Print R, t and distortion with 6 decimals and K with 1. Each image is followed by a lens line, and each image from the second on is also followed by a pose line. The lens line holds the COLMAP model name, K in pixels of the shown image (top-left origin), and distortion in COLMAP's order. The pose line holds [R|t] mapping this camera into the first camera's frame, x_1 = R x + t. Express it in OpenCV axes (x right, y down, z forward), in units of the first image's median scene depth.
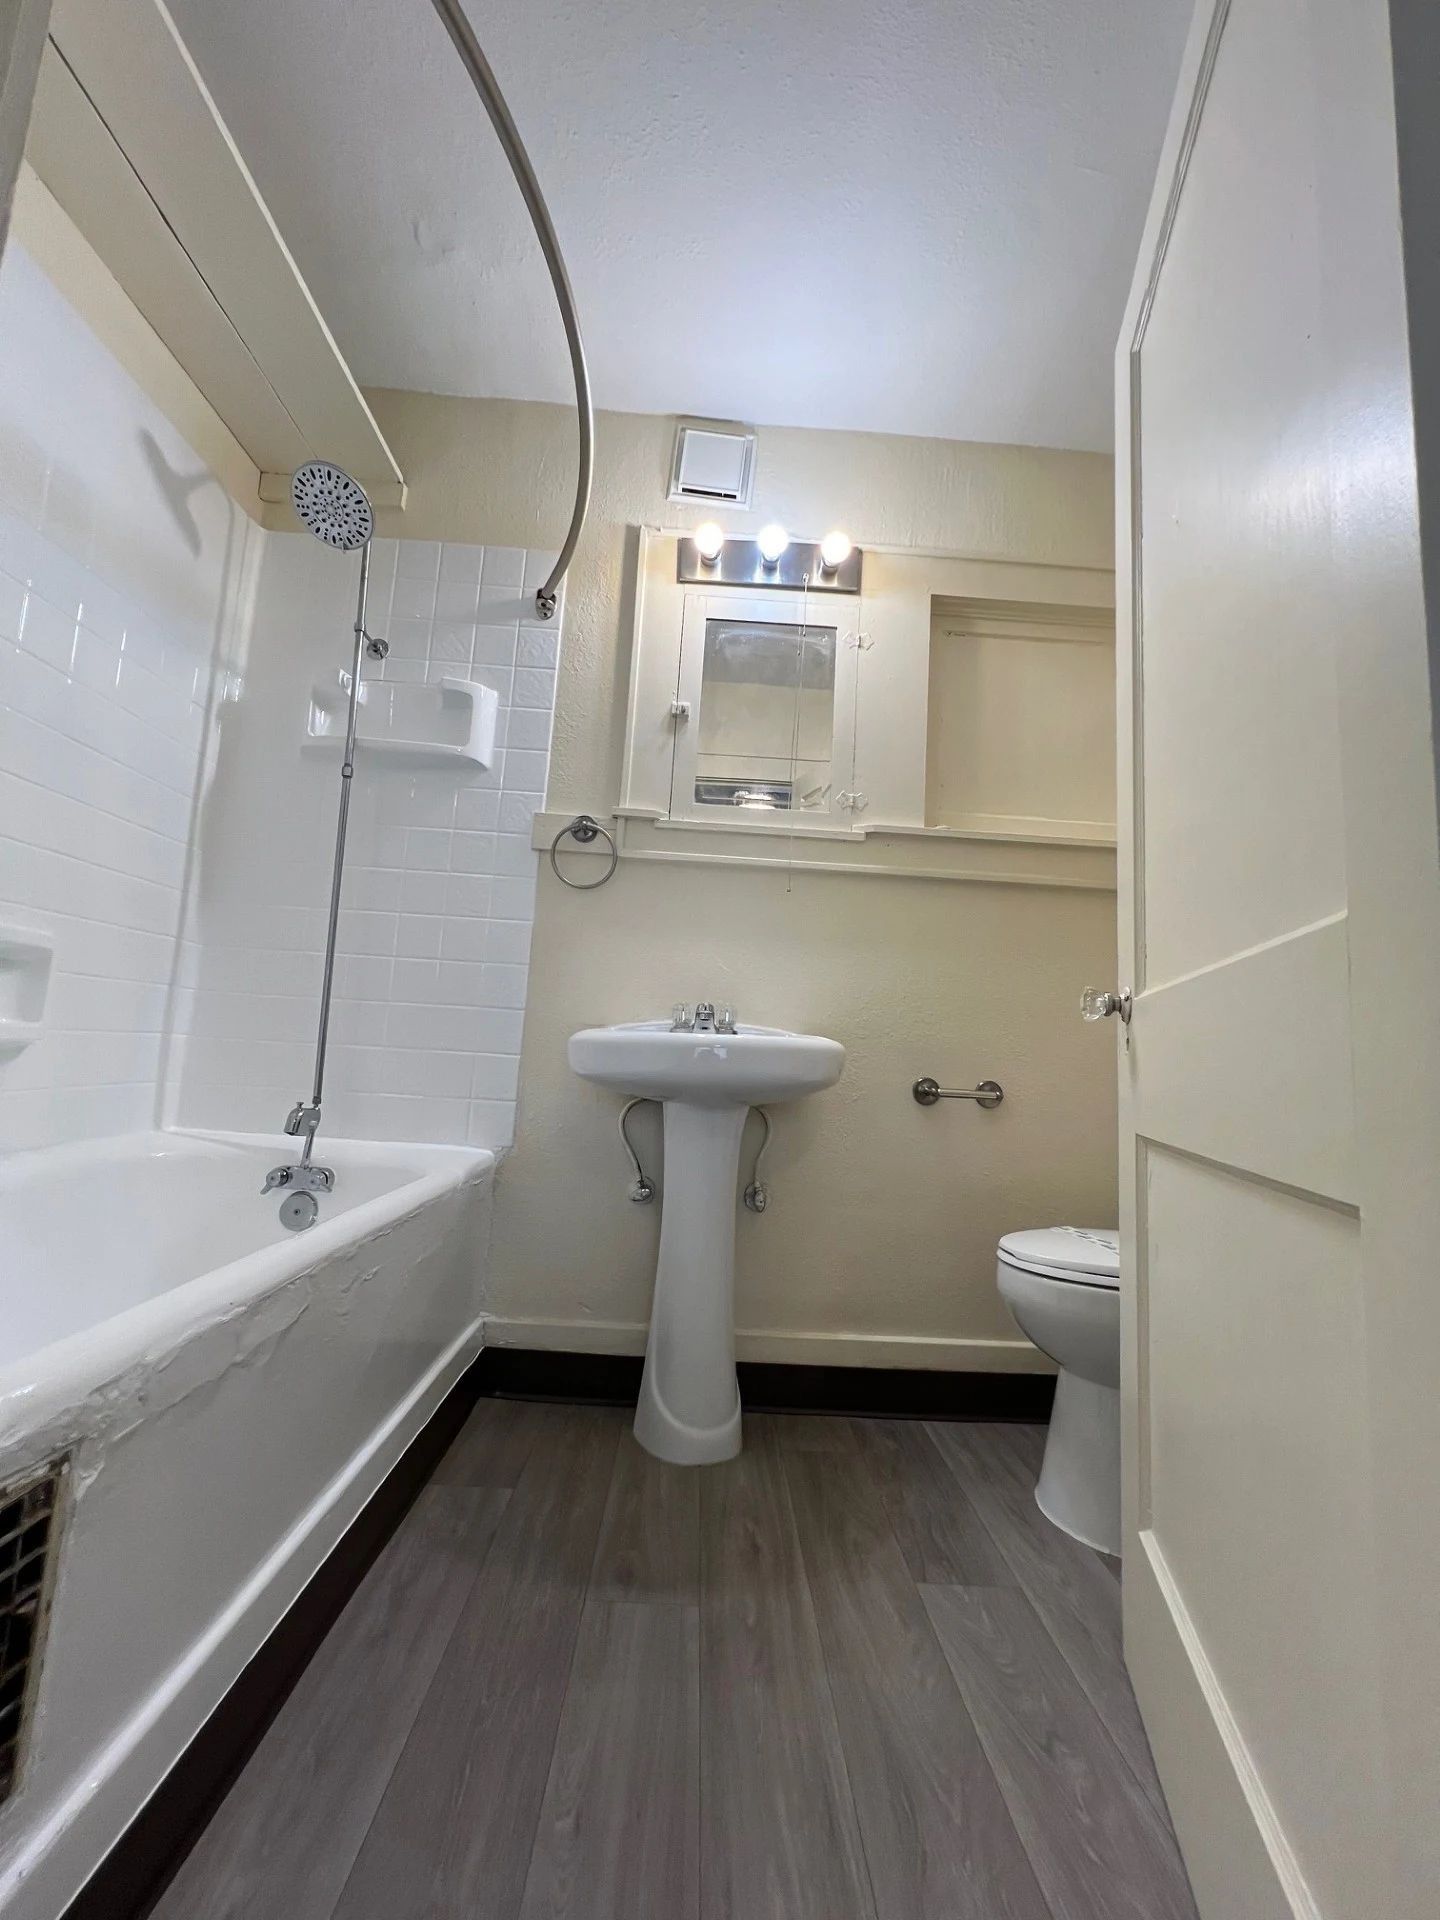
lens RADIAL K [[777.0, 0, 728.2], [0, 777.0, 963.6], [0, 0, 1]] dist [-0.006230, -0.000671]
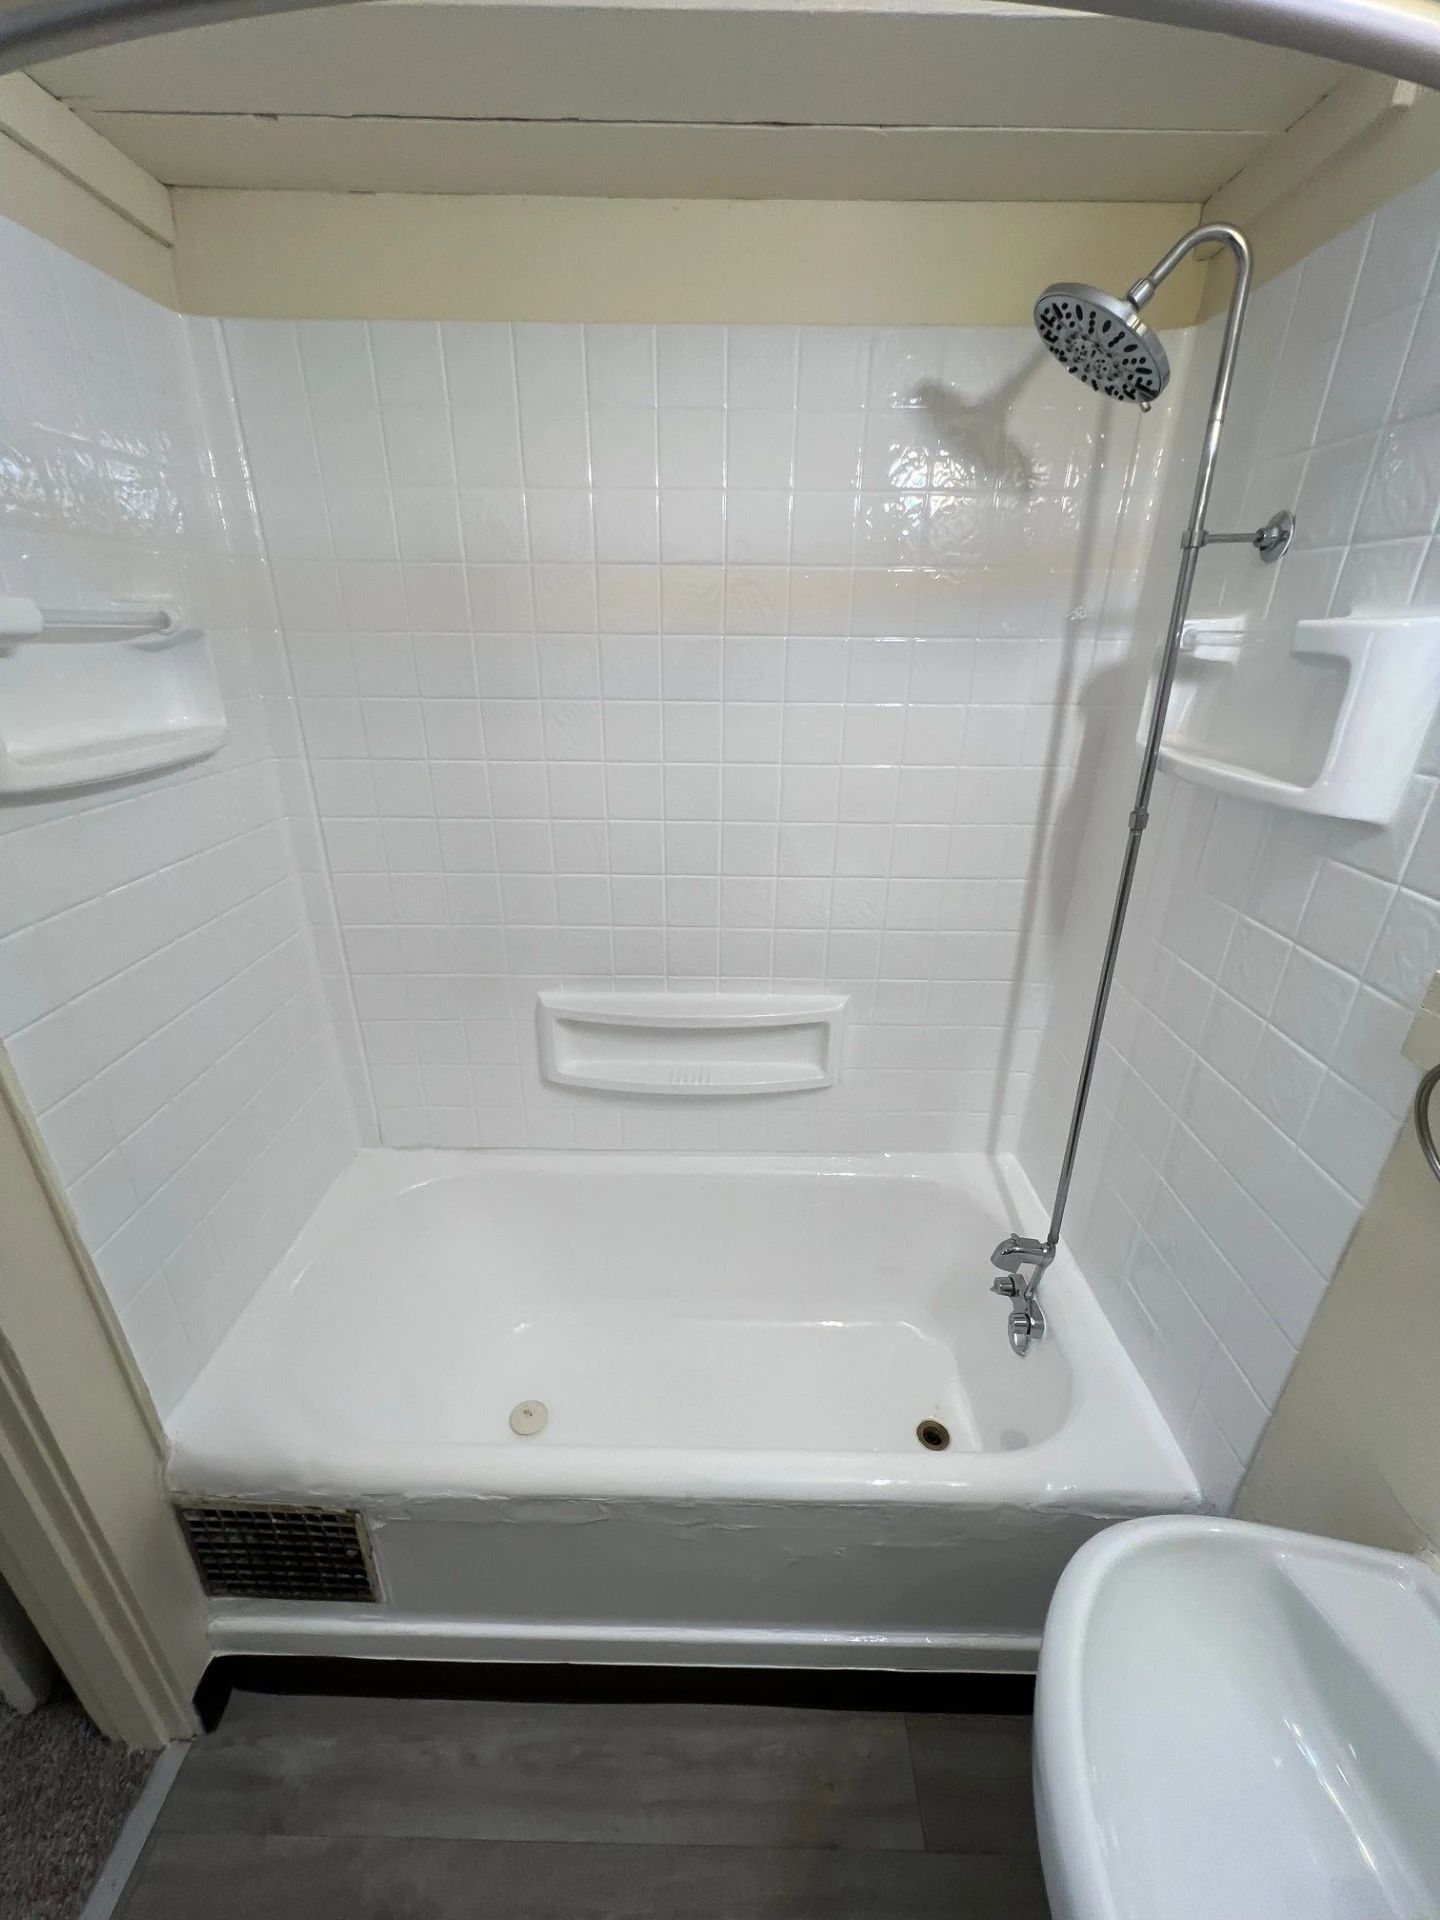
lens RADIAL K [[777.0, 0, 715.1], [0, 777.0, 952.0], [0, 0, 1]] dist [-0.006230, -0.000671]
pose [[-0.051156, 0.346703, -0.936579, 0.133575], [0.107817, 0.934243, 0.339949, -0.407336], [0.992854, -0.083589, -0.085173, 0.741024]]
